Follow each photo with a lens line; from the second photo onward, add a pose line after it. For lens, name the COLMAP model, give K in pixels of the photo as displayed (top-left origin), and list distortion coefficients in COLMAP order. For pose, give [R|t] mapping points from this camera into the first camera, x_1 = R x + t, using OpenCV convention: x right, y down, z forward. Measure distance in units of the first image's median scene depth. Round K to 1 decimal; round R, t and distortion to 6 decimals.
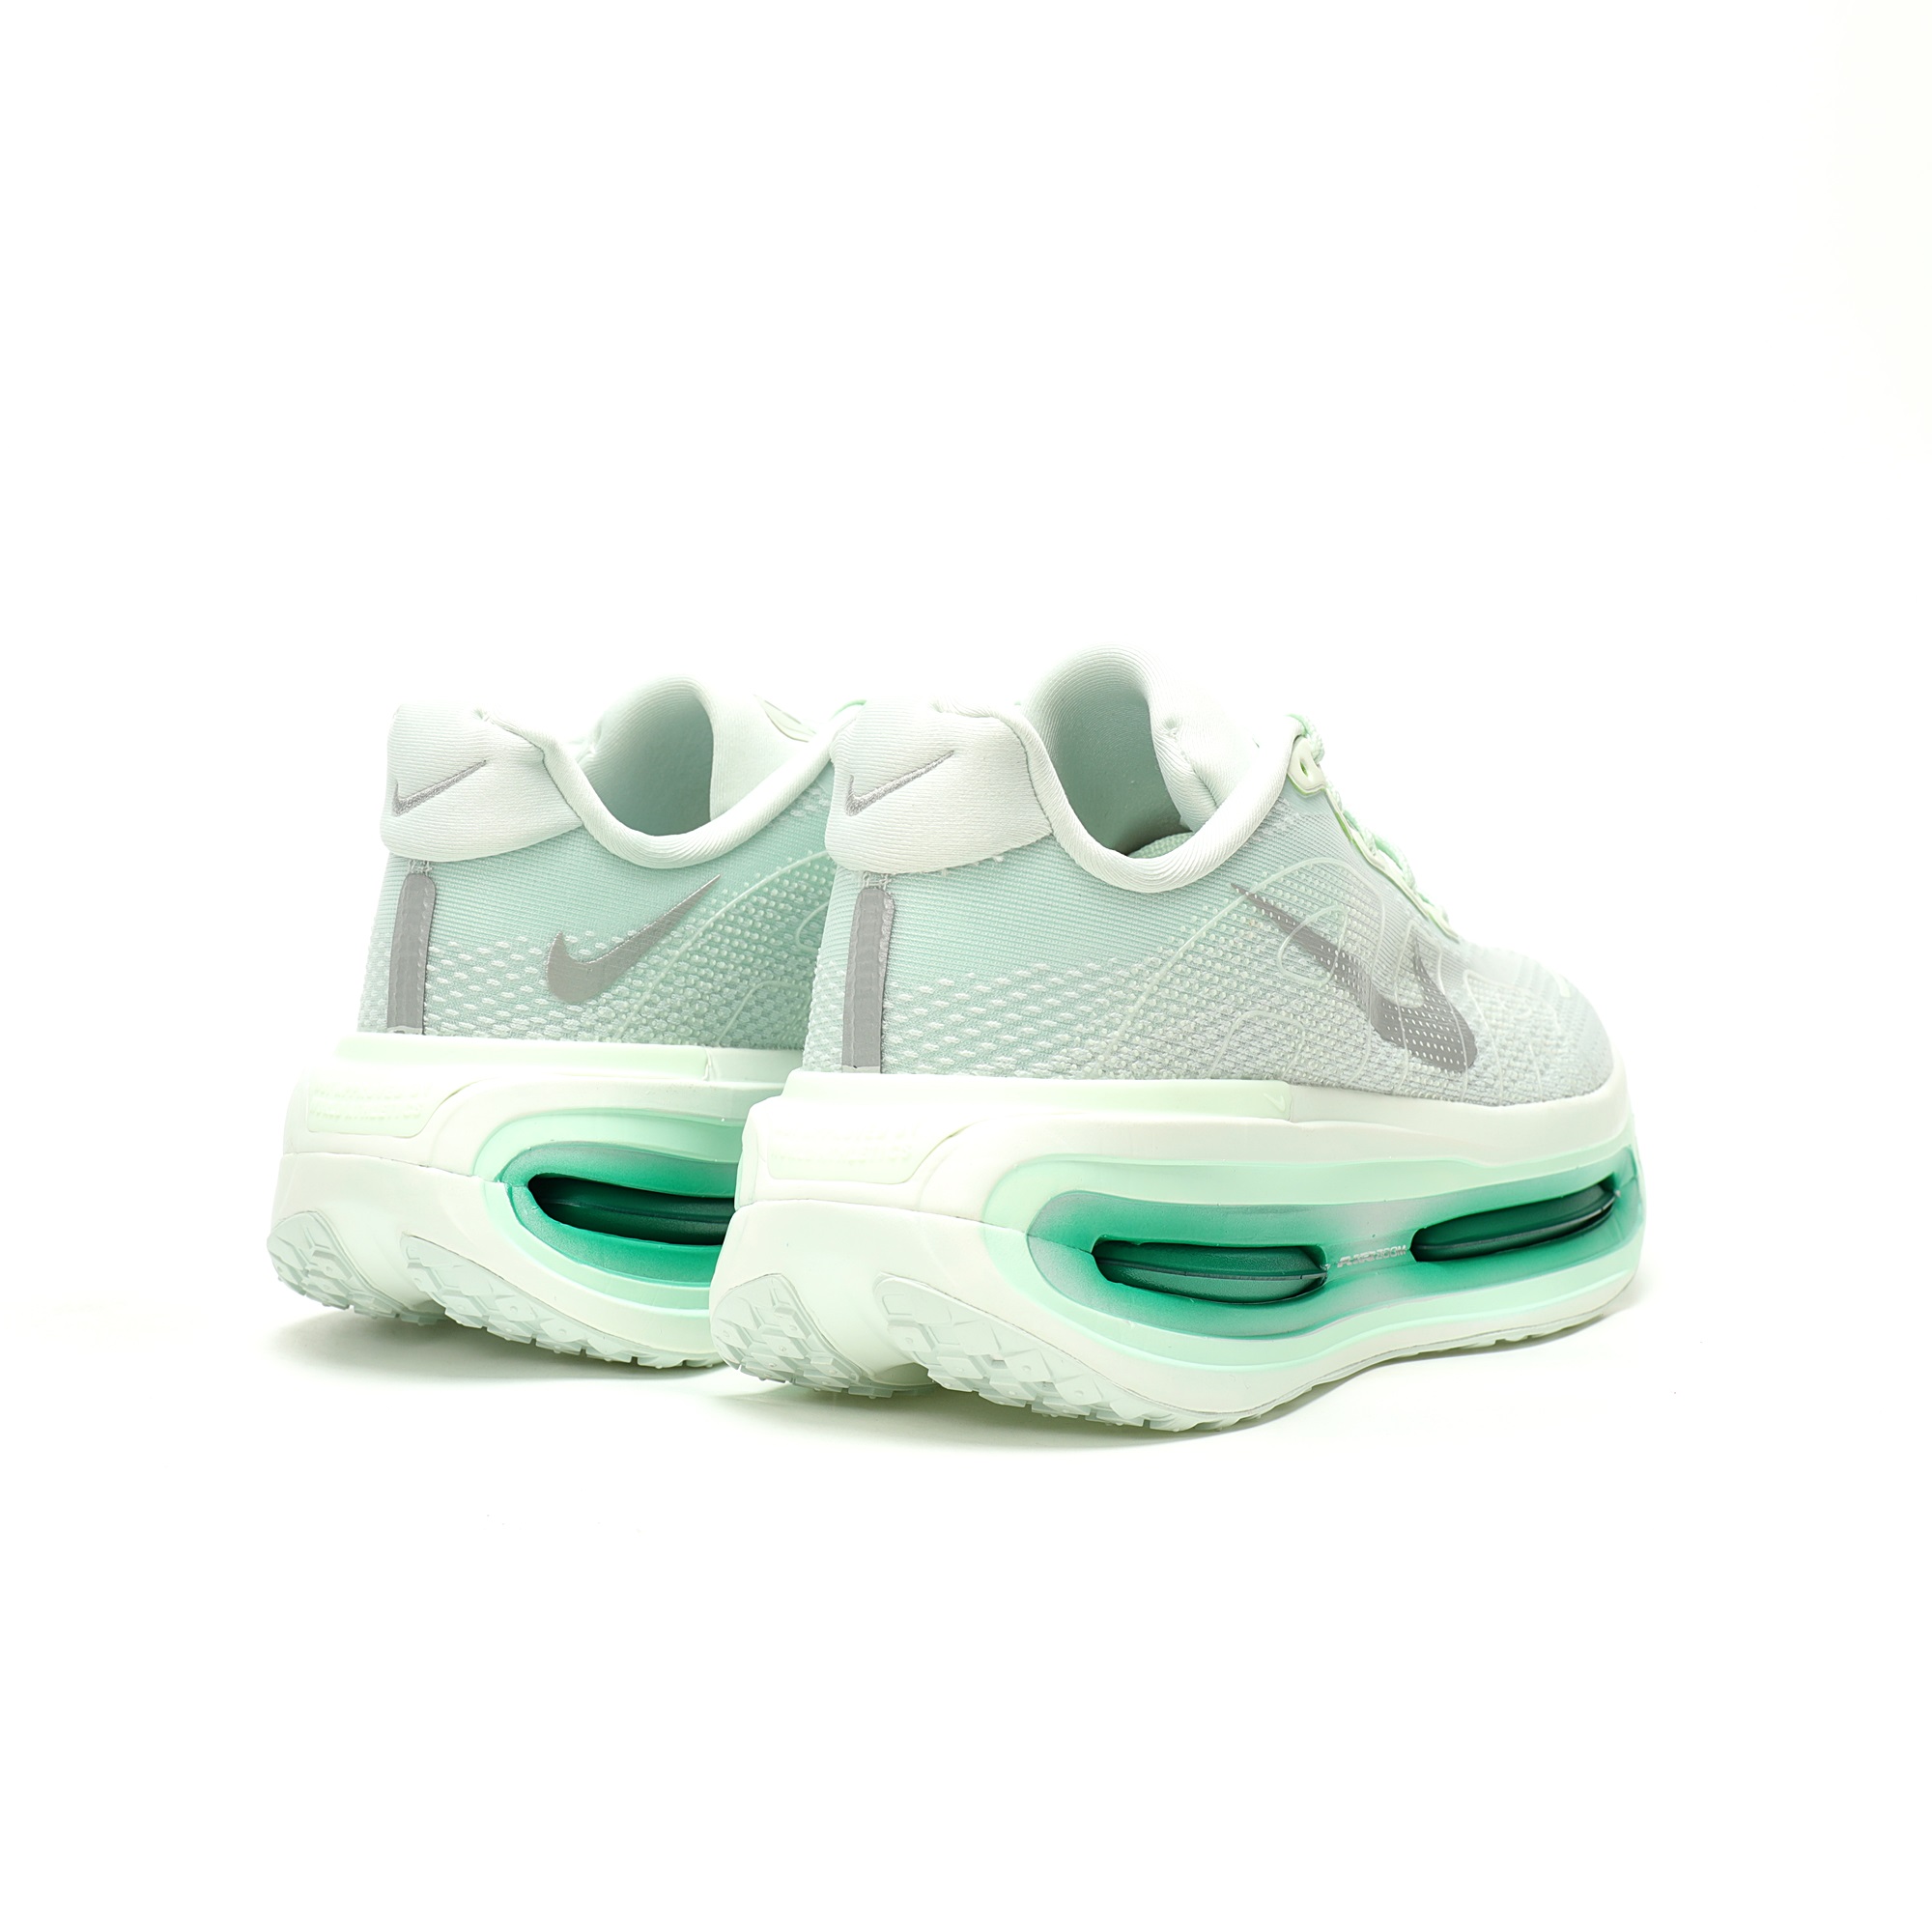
lens RADIAL K [[3002.4, 0, 966.0], [0, 3002.4, 966.0], [0, 0, 1]] dist [0.025102, 0.013706]
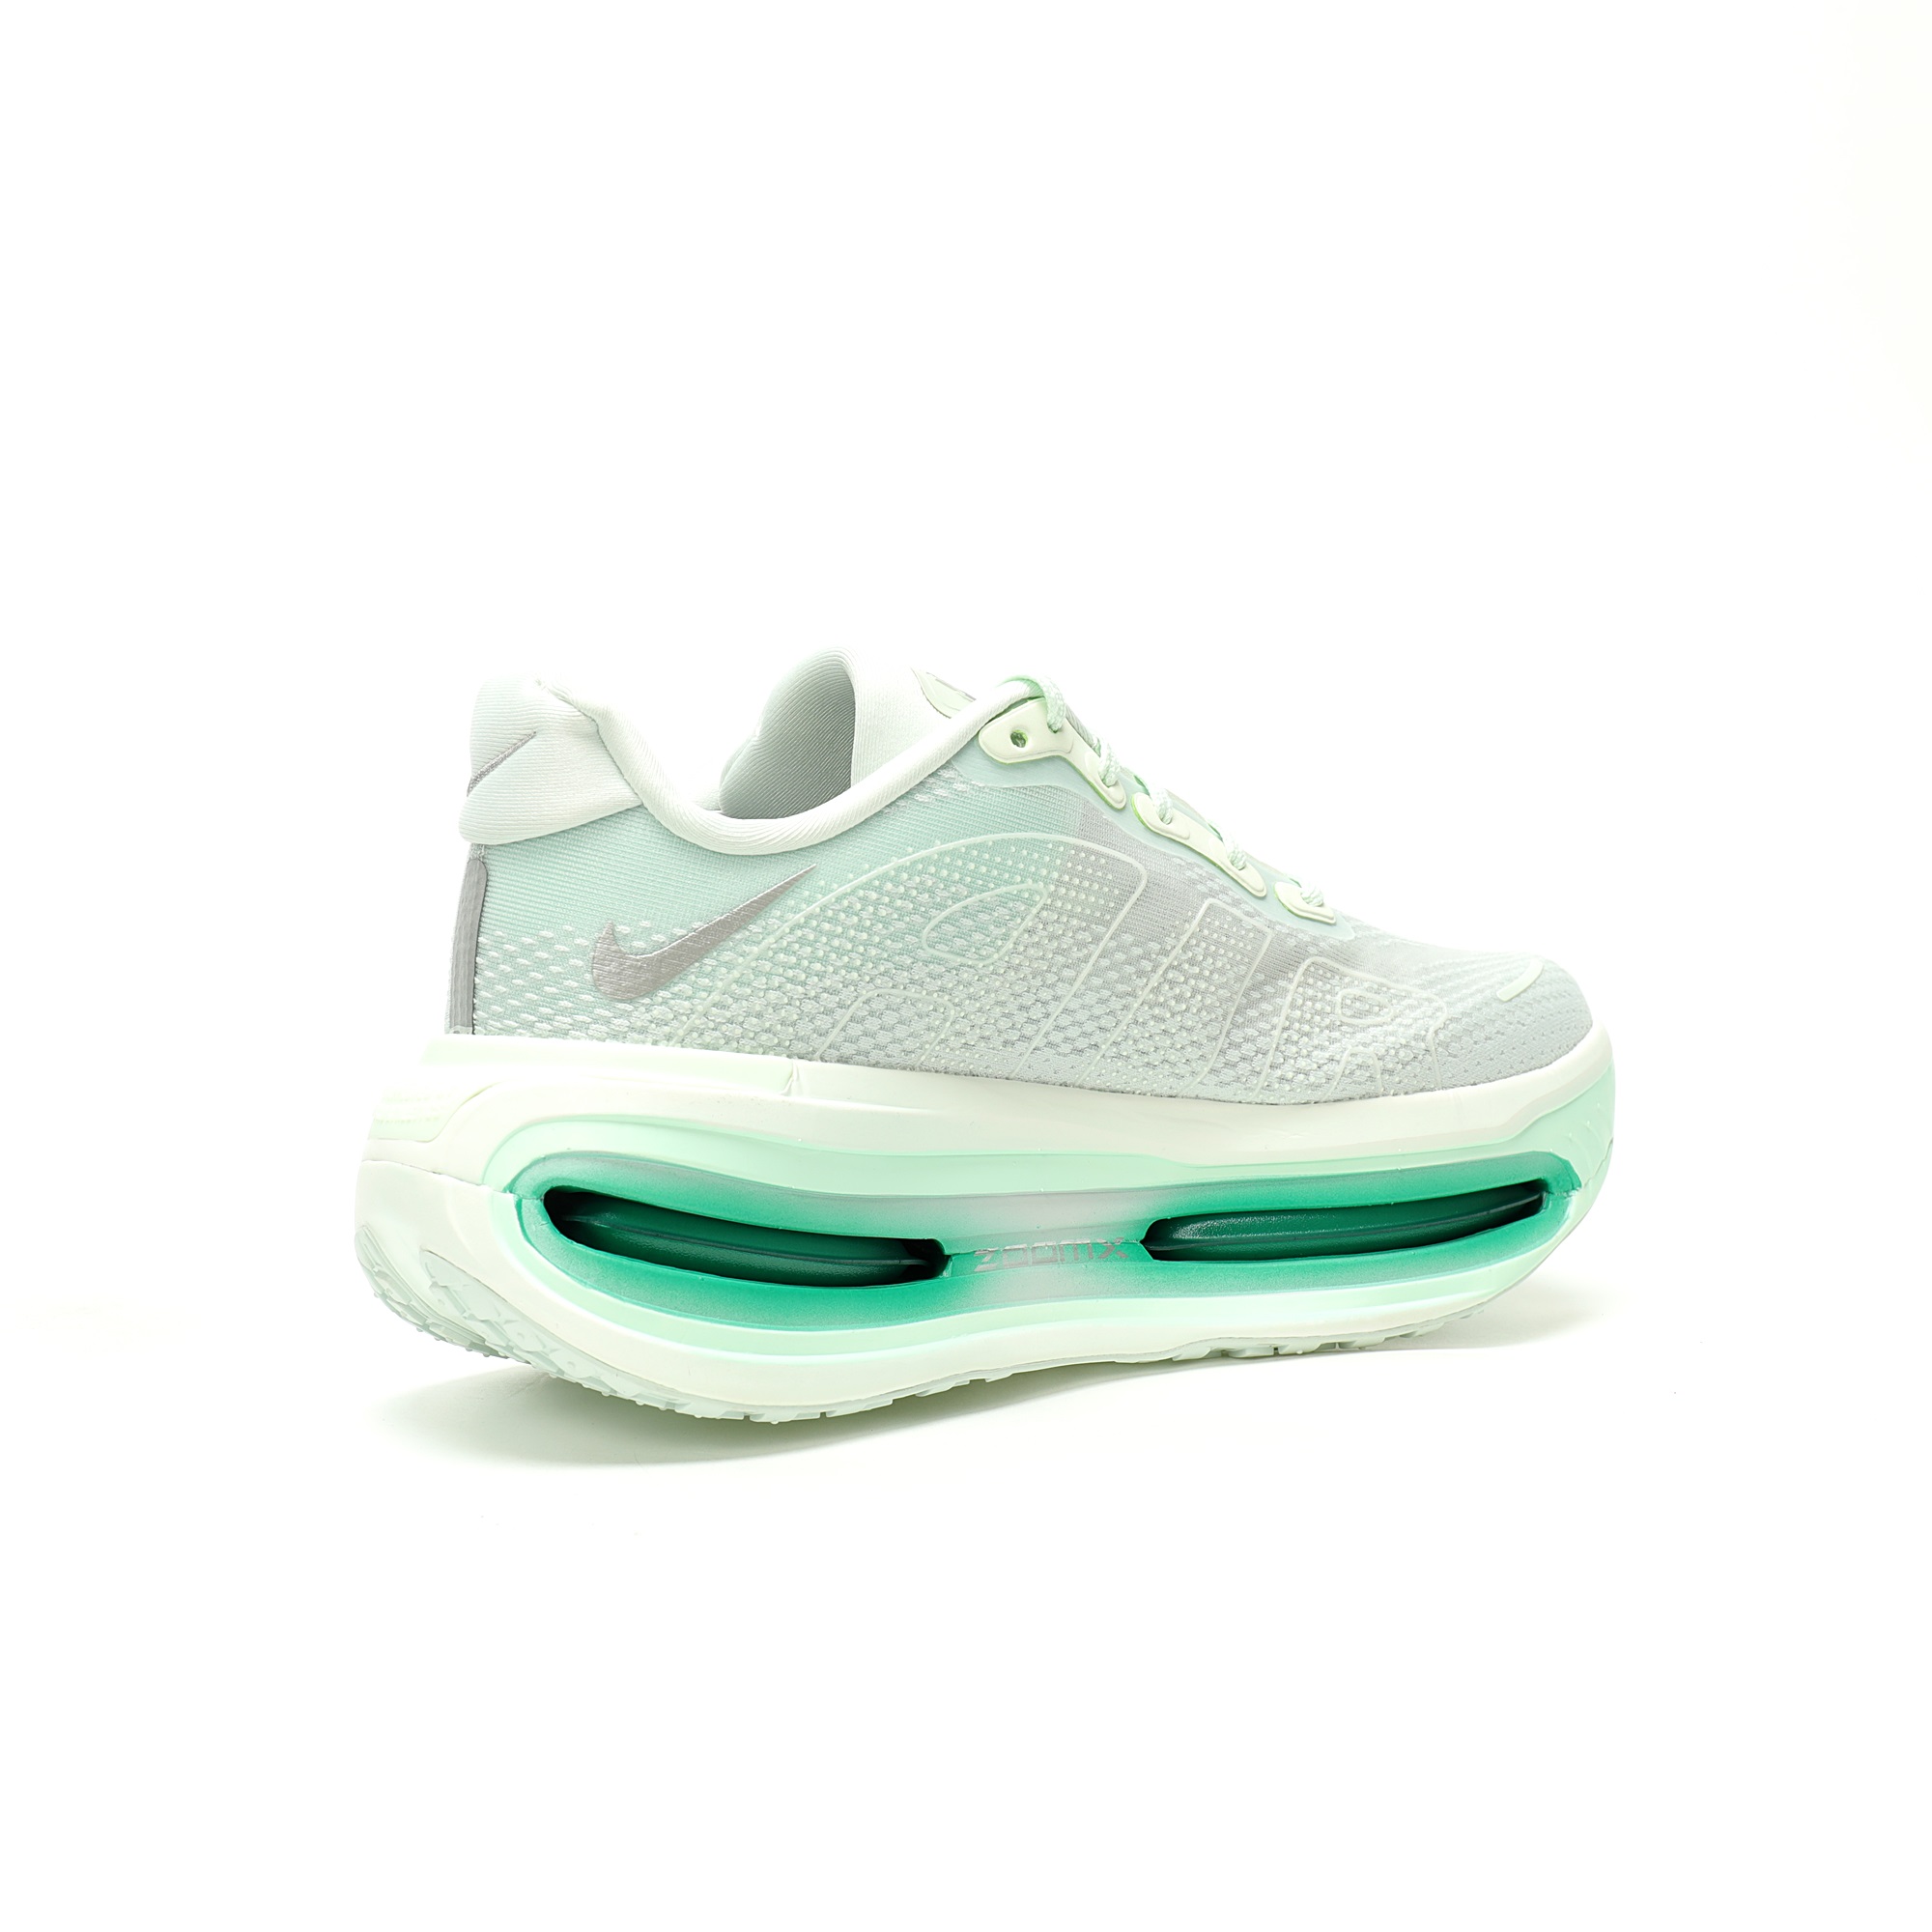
lens RADIAL K [[3002.4, 0, 966.0], [0, 3002.4, 966.0], [0, 0, 1]] dist [0.025102, 0.013706]
pose [[0.926181, -0.000206, -0.377078, 0.296498], [-0.026638, 0.997466, -0.065973, 0.057453], [0.376136, 0.071147, 0.923829, 0.209216]]
